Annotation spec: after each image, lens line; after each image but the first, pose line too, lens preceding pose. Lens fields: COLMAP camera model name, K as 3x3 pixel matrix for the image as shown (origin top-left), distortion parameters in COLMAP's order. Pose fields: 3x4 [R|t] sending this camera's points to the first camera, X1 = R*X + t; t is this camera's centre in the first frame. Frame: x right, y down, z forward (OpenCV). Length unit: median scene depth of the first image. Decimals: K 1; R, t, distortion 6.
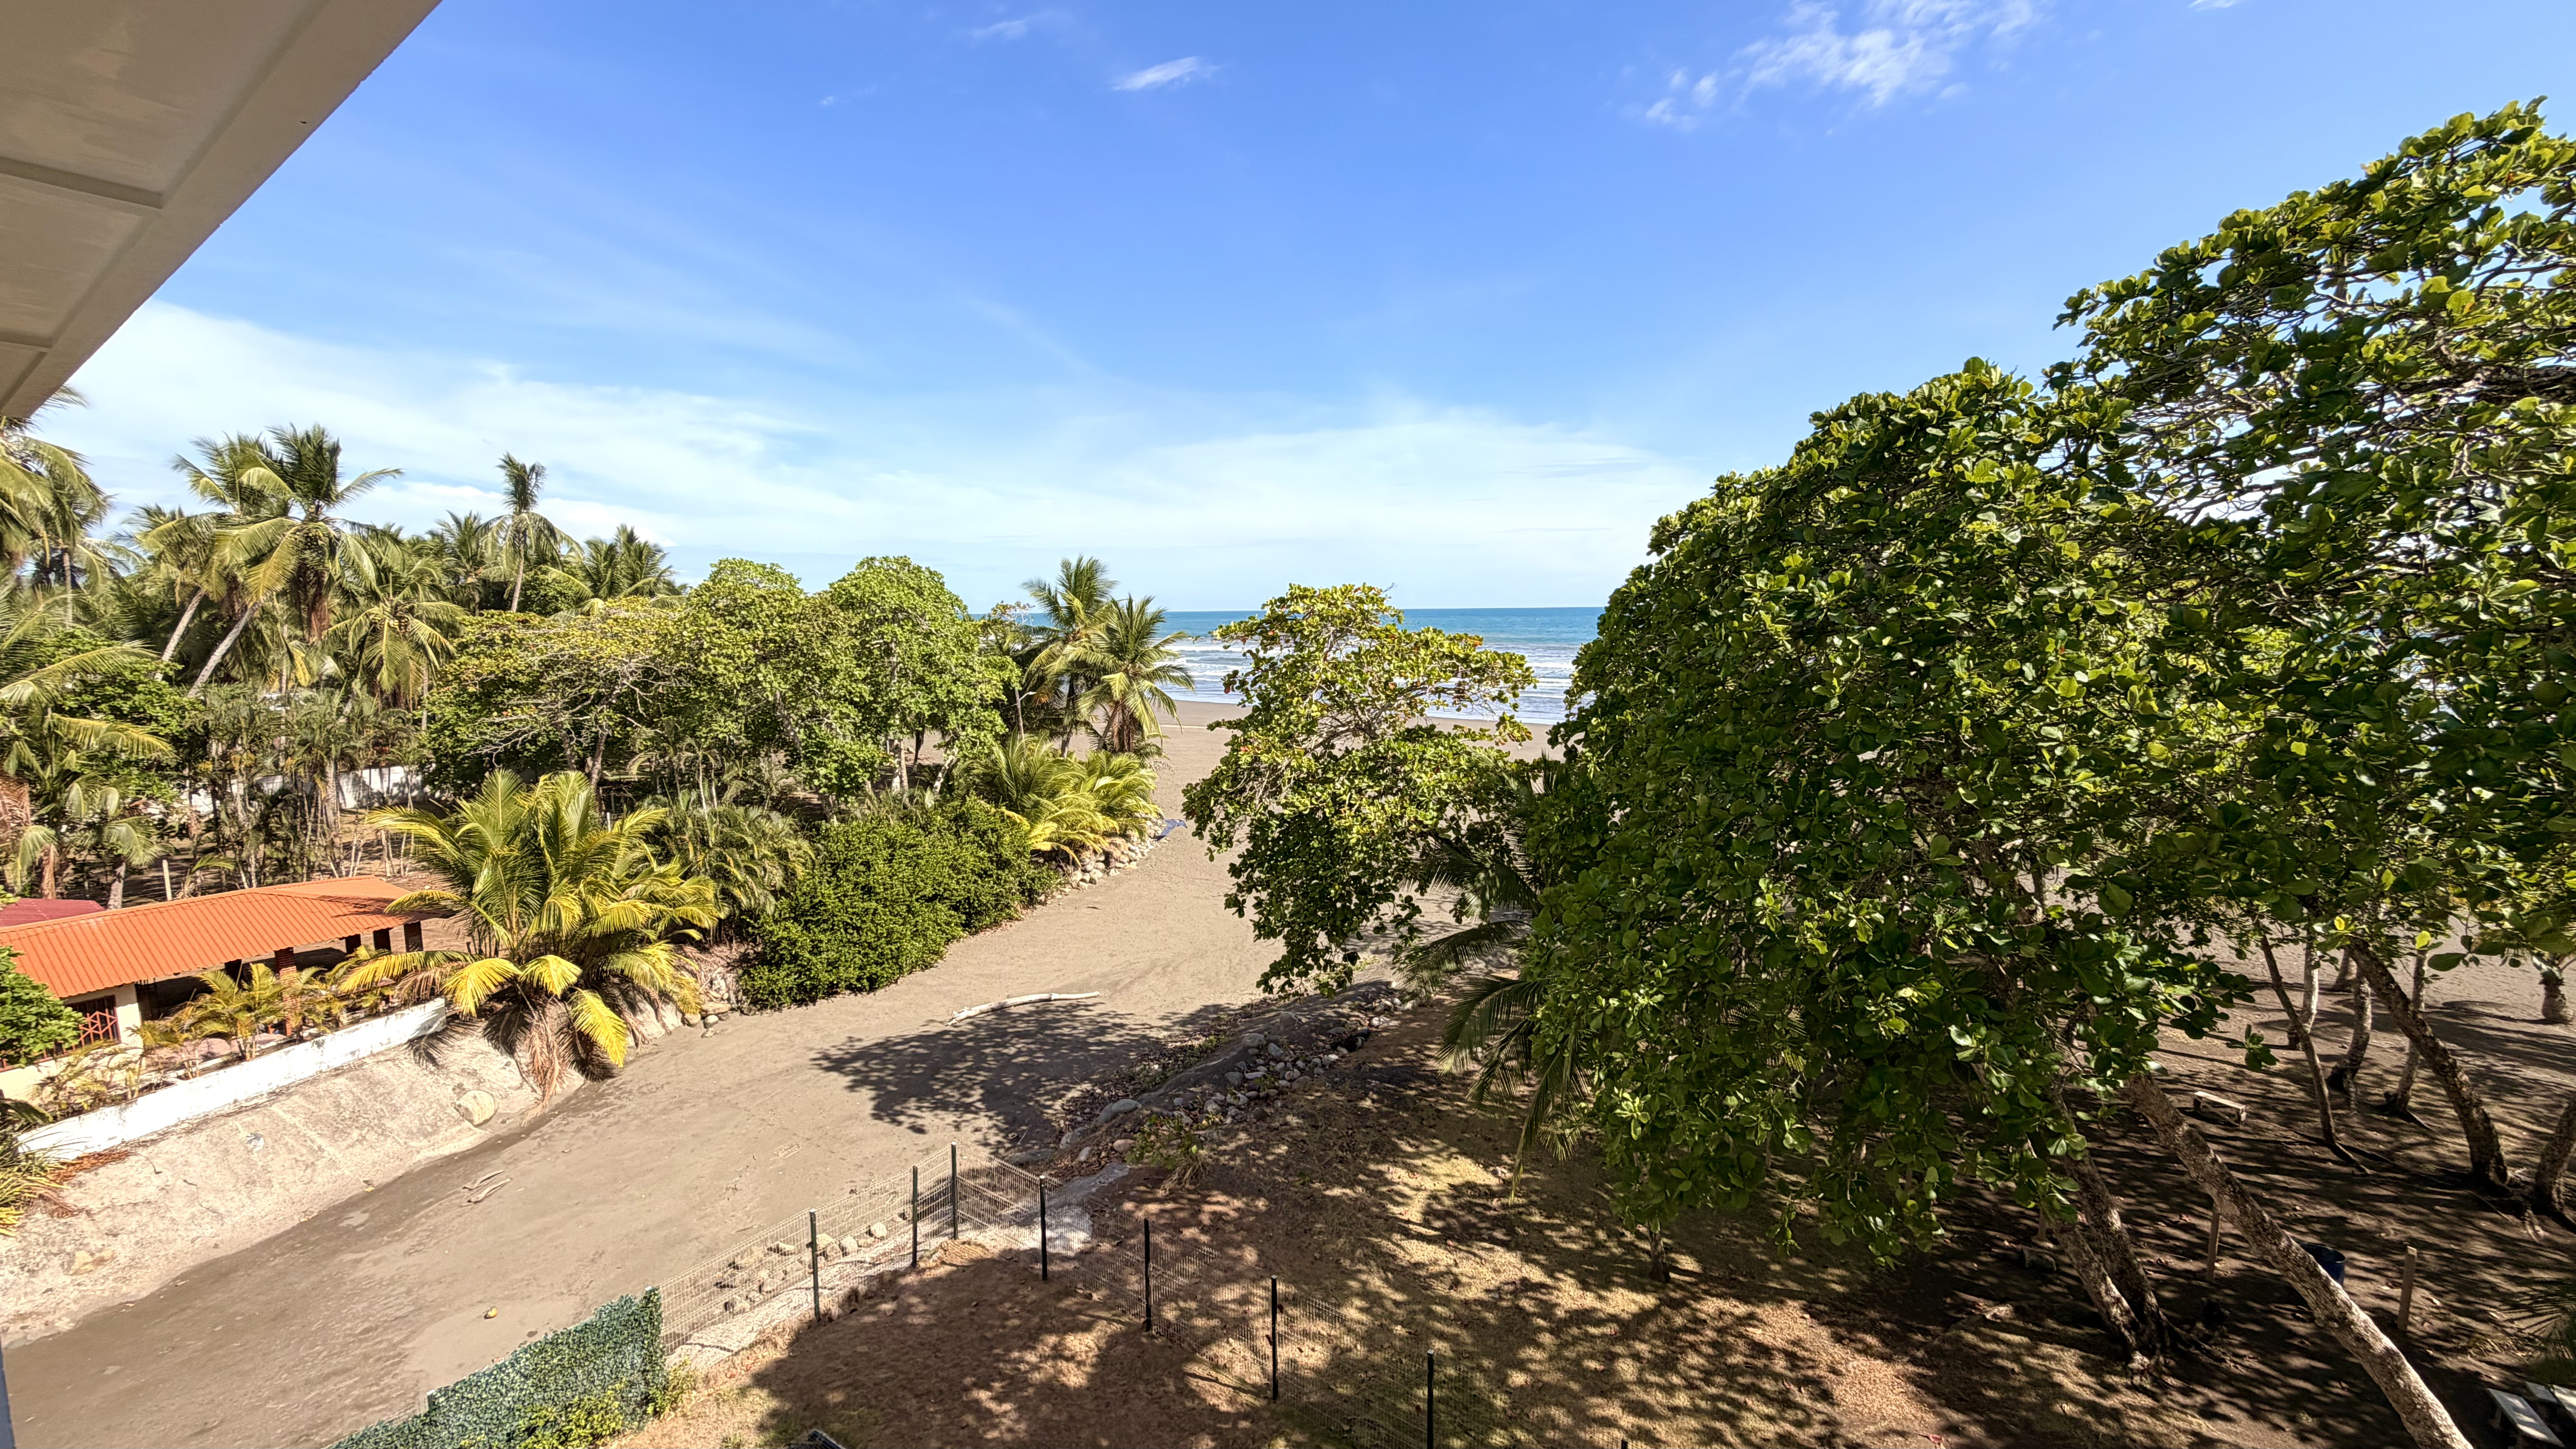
lens RADIAL K [[1018.8, 0, 1295.9], [0, 1018.8, 720.7], [0, 0, 1]] dist [-0.002348, -0.000384]
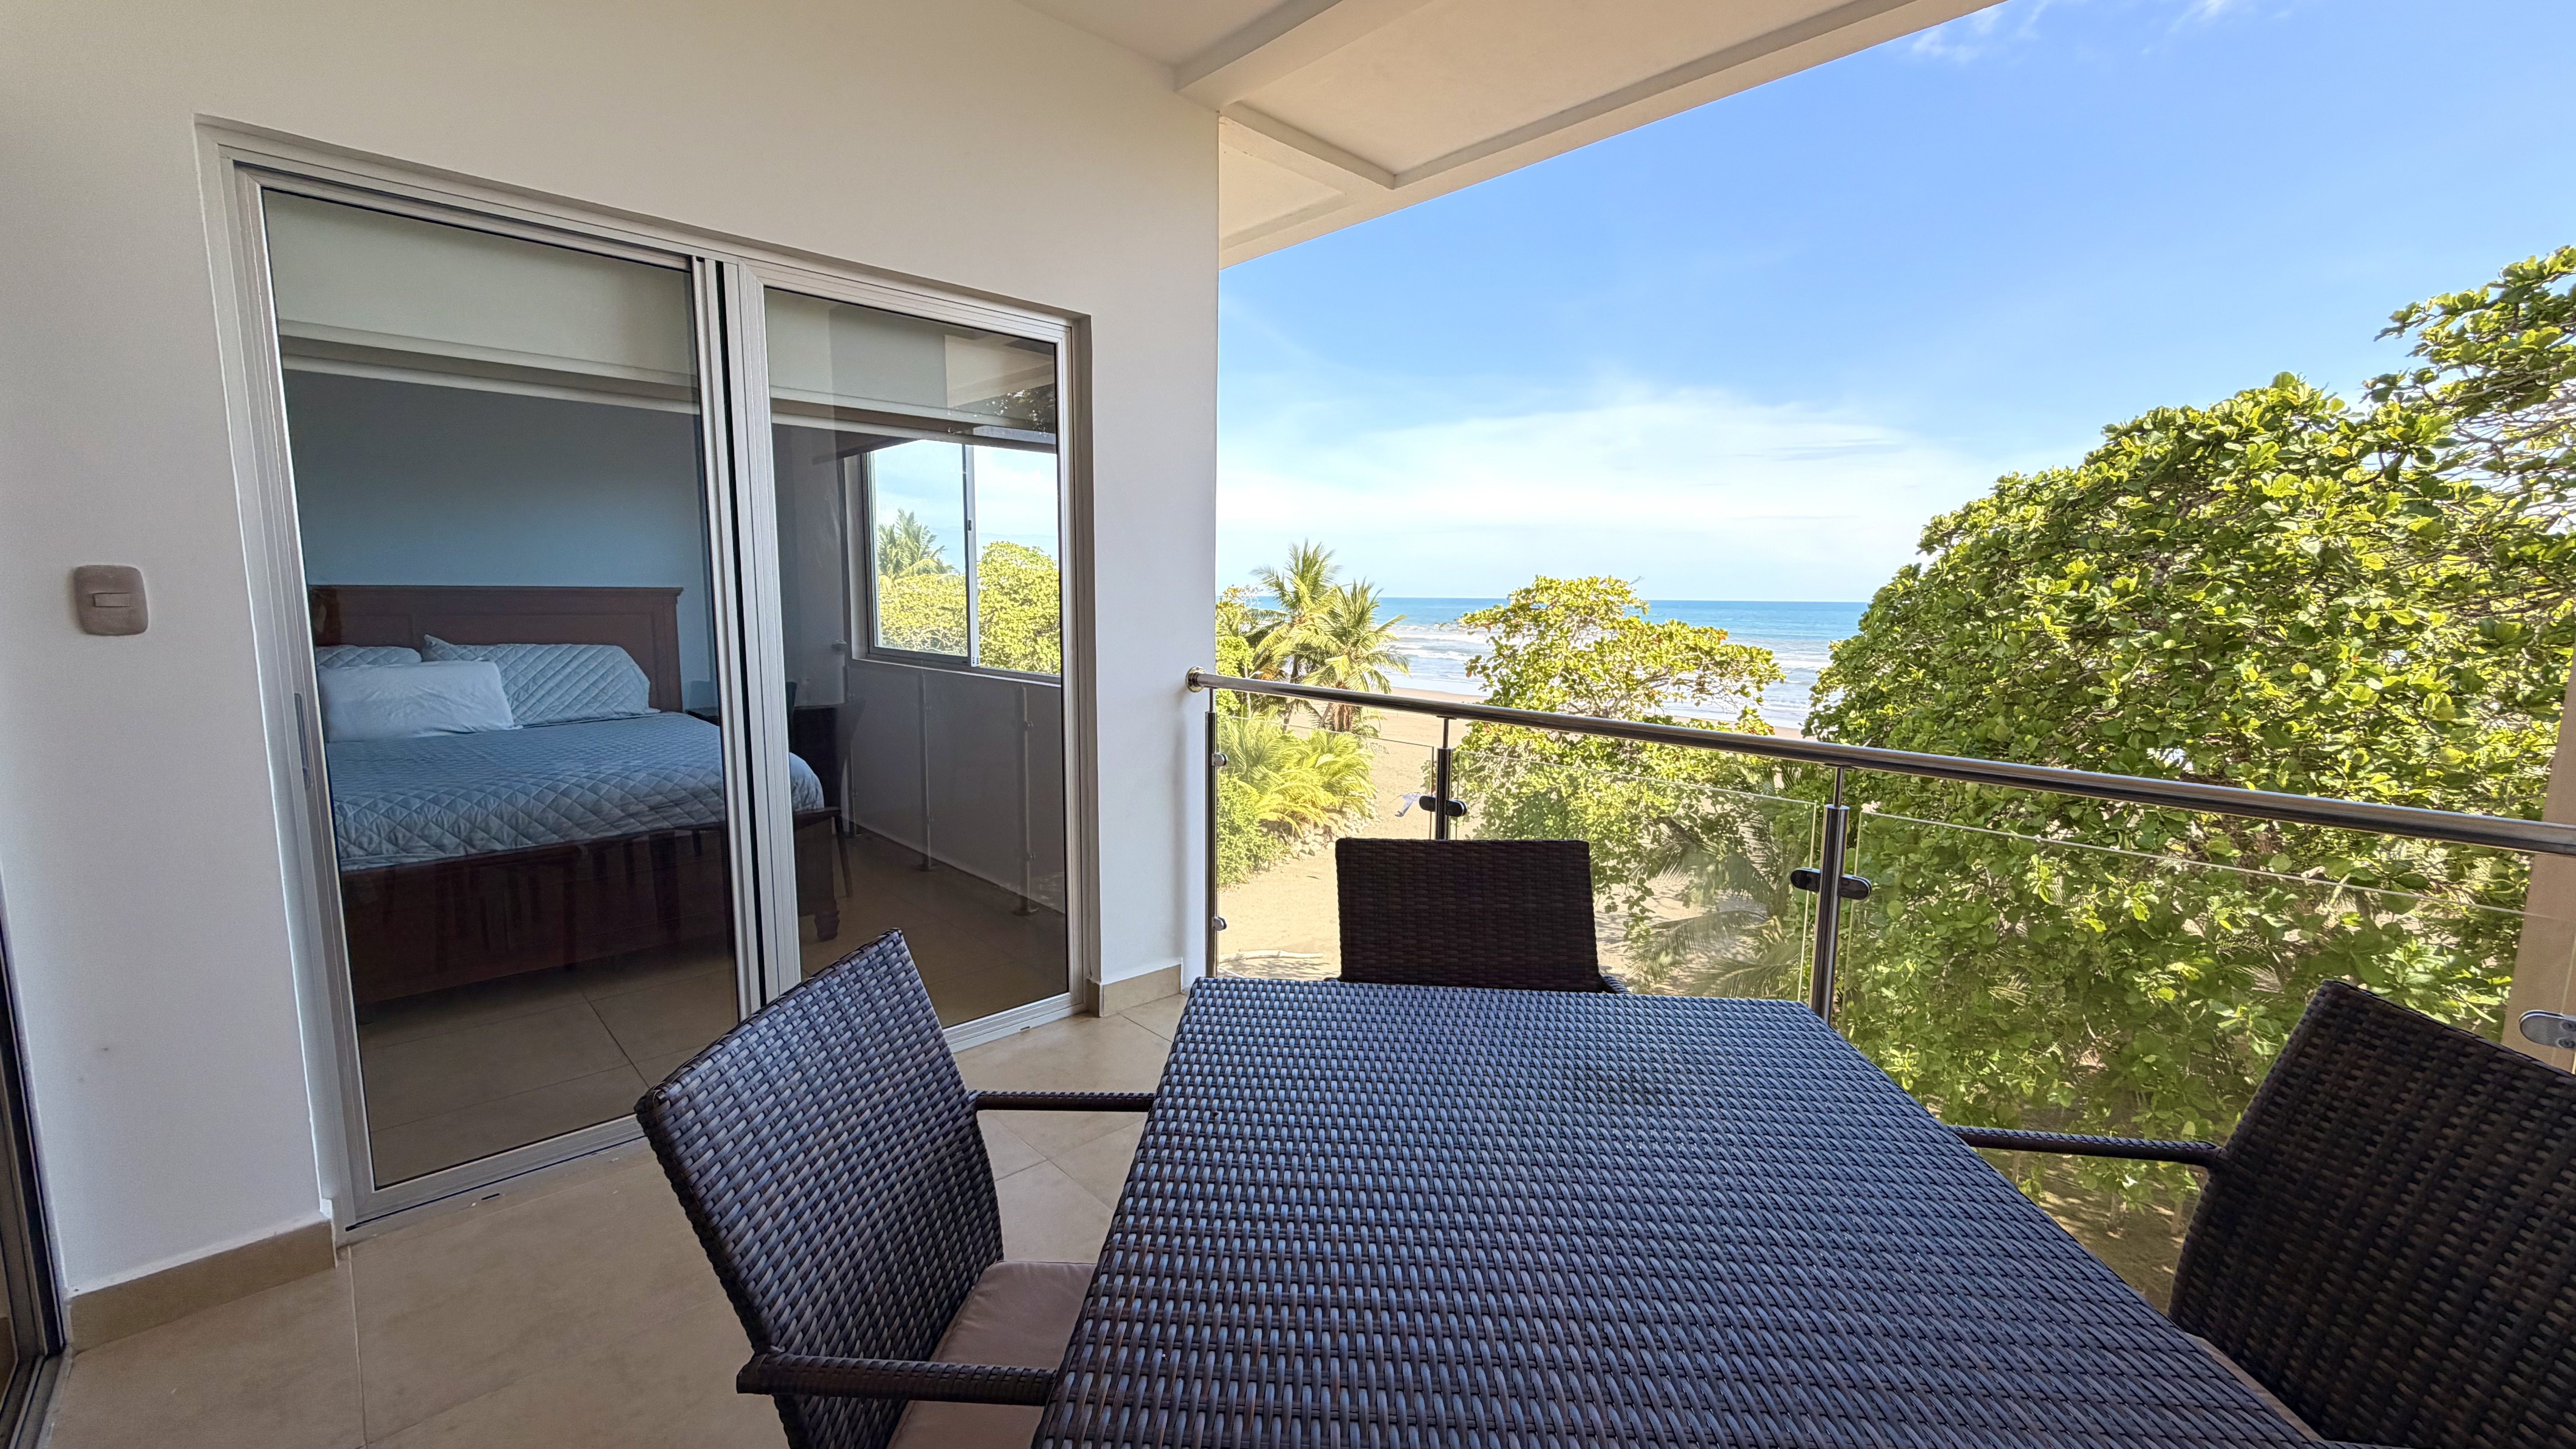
lens RADIAL K [[1018.8, 0, 1294.3], [0, 1018.8, 723.4], [0, 0, 1]] dist [-0.002348, -0.000384]
pose [[0.979707, 0.044447, -0.195446, -0.086819], [-0.041288, 0.998943, 0.020208, 0.017208], [0.196137, -0.011728, 0.980506, -0.182900]]
